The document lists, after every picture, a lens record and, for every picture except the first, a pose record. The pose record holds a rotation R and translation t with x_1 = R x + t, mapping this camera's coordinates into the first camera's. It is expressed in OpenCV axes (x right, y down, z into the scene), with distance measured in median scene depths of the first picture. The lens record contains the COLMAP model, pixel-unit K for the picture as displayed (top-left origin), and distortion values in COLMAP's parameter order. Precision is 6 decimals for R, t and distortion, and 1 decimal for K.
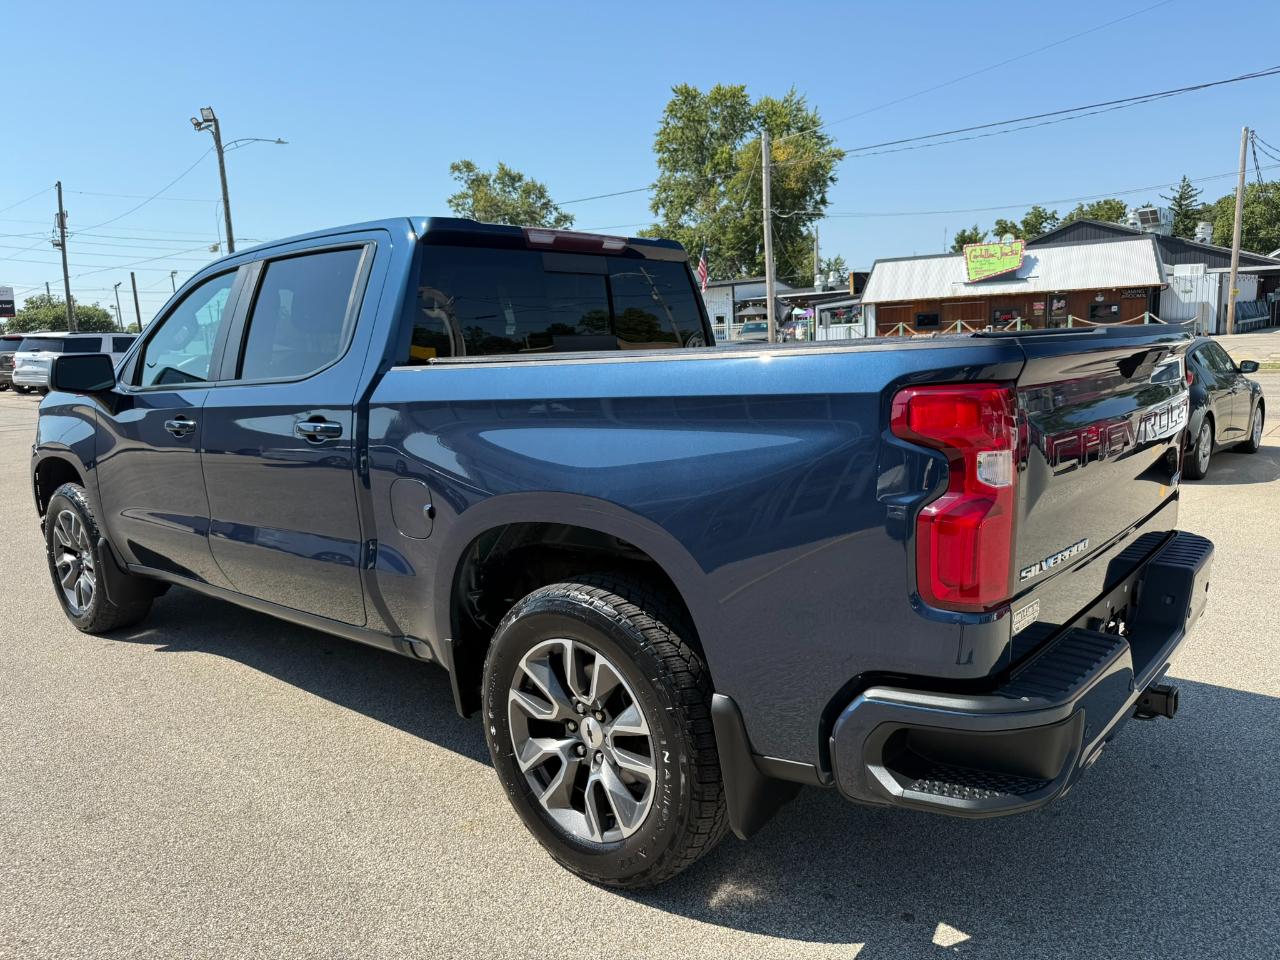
lens RADIAL K [[925.6, 0, 634.5], [0, 925.6, 480.7], [0, 0, 1]] dist [0.014945, -0.024469]
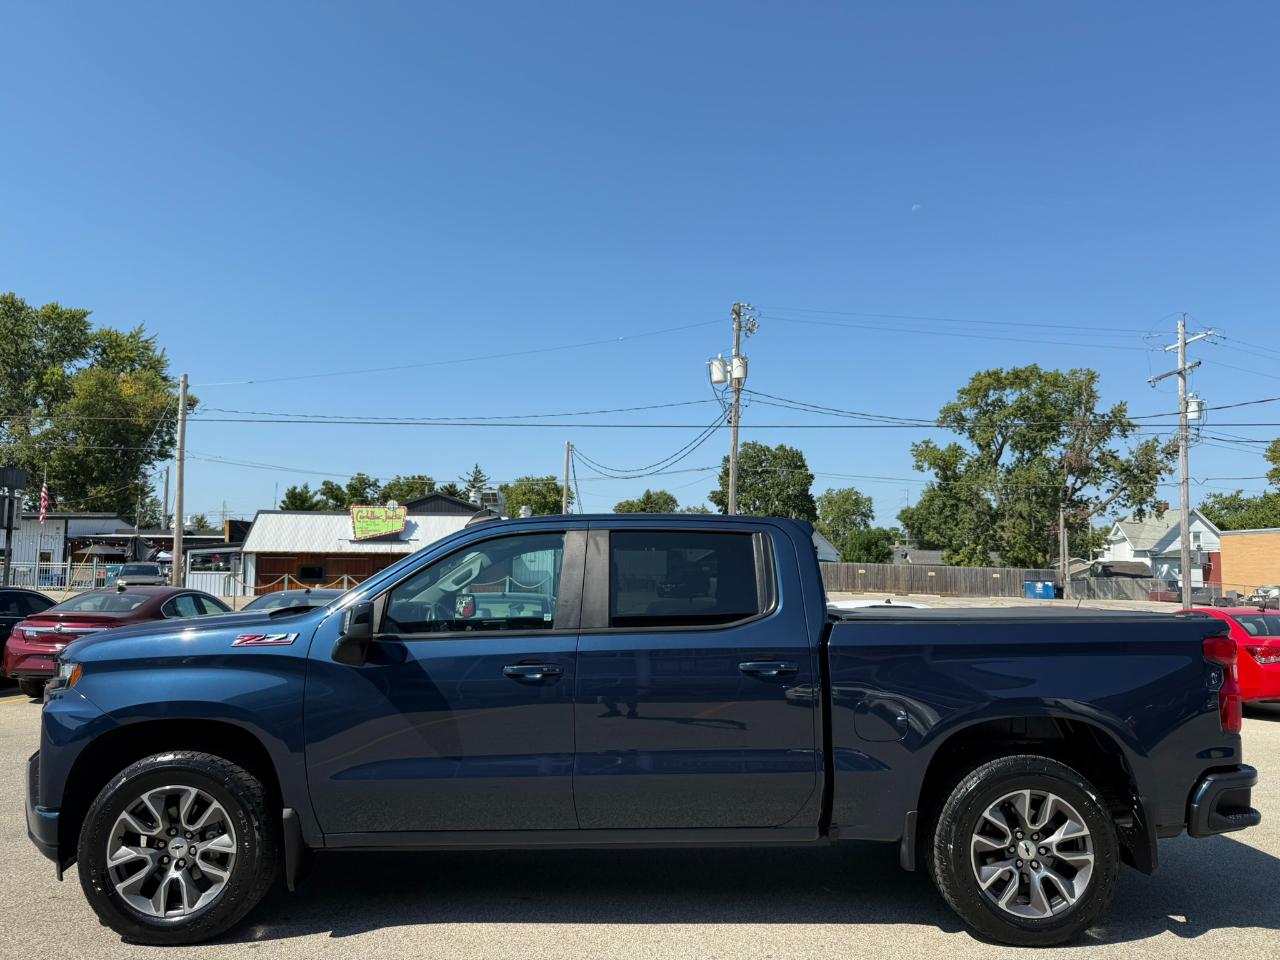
lens RADIAL K [[925.6, 0, 636.7], [0, 925.6, 482.8], [0, 0, 1]] dist [0.014945, -0.024469]
pose [[0.733279, 0.115901, 0.669977, -1.366173], [0.064948, 0.968919, -0.238700, -0.009388], [-0.676819, 0.218547, 0.702960, 0.130884]]
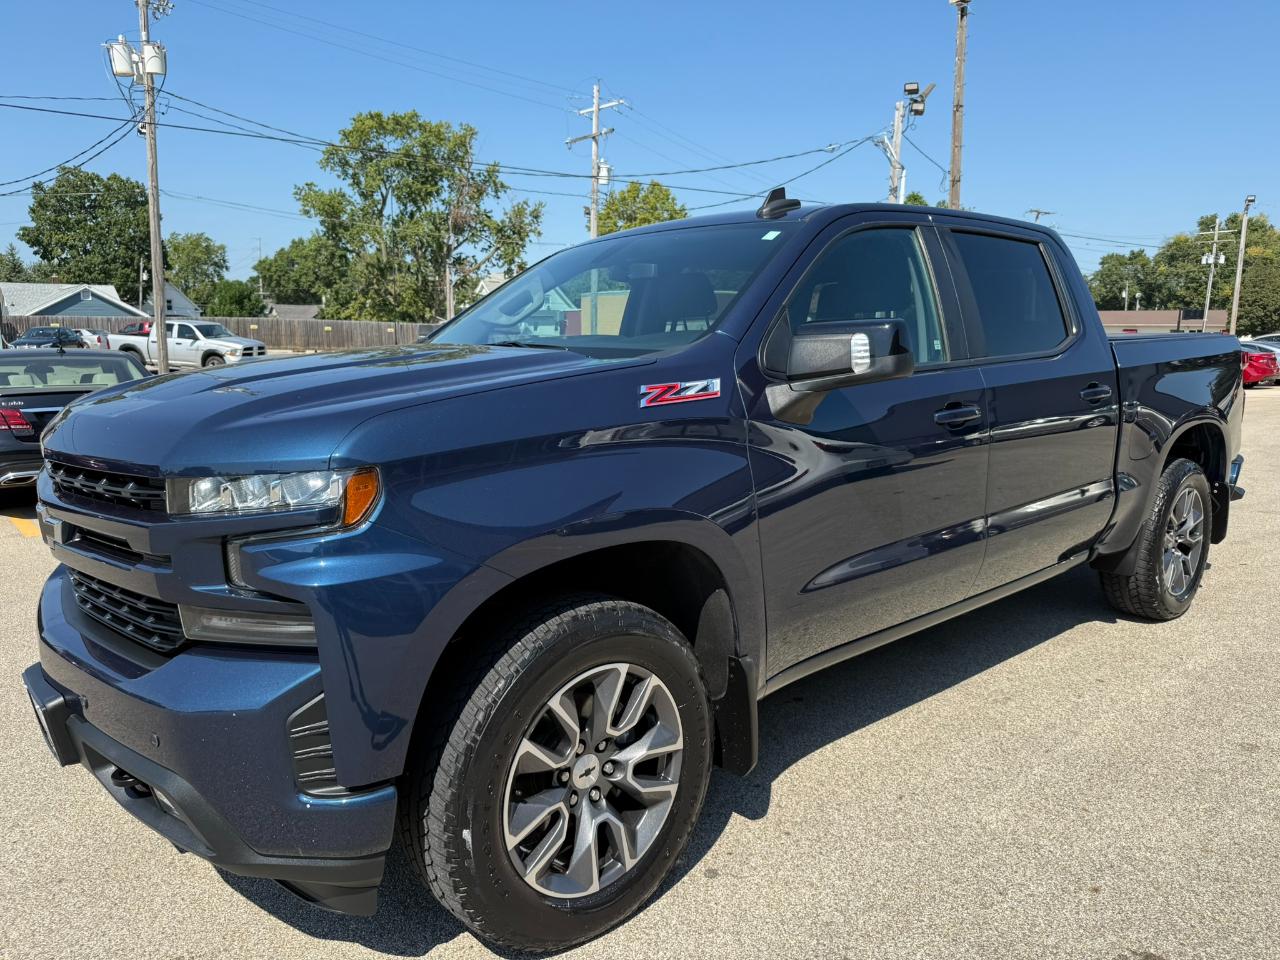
lens RADIAL K [[925.6, 0, 631.0], [0, 925.6, 486.7], [0, 0, 1]] dist [0.014945, -0.024469]
pose [[0.117465, -0.118362, 0.985998, -1.573546], [0.152854, 0.983195, 0.099815, -0.144016], [-0.981243, 0.138989, 0.133583, 1.407117]]
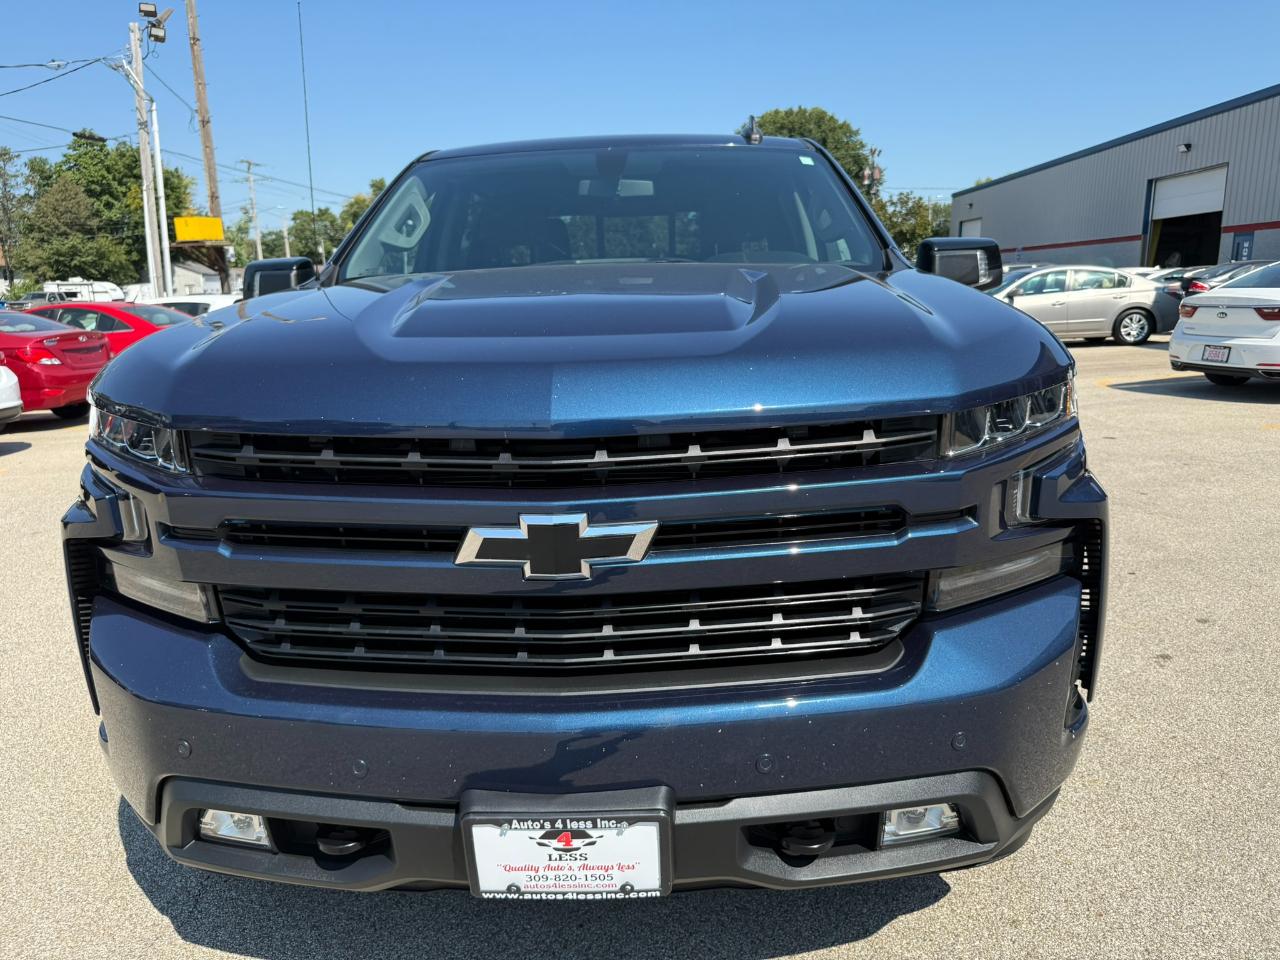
lens RADIAL K [[925.6, 0, 647.0], [0, 925.6, 486.1], [0, 0, 1]] dist [0.014945, -0.024469]
pose [[-0.676307, -0.102422, 0.729465, -1.263342], [0.164431, 0.944308, 0.285036, -0.256252], [-0.718033, 0.312718, -0.621800, 2.185242]]
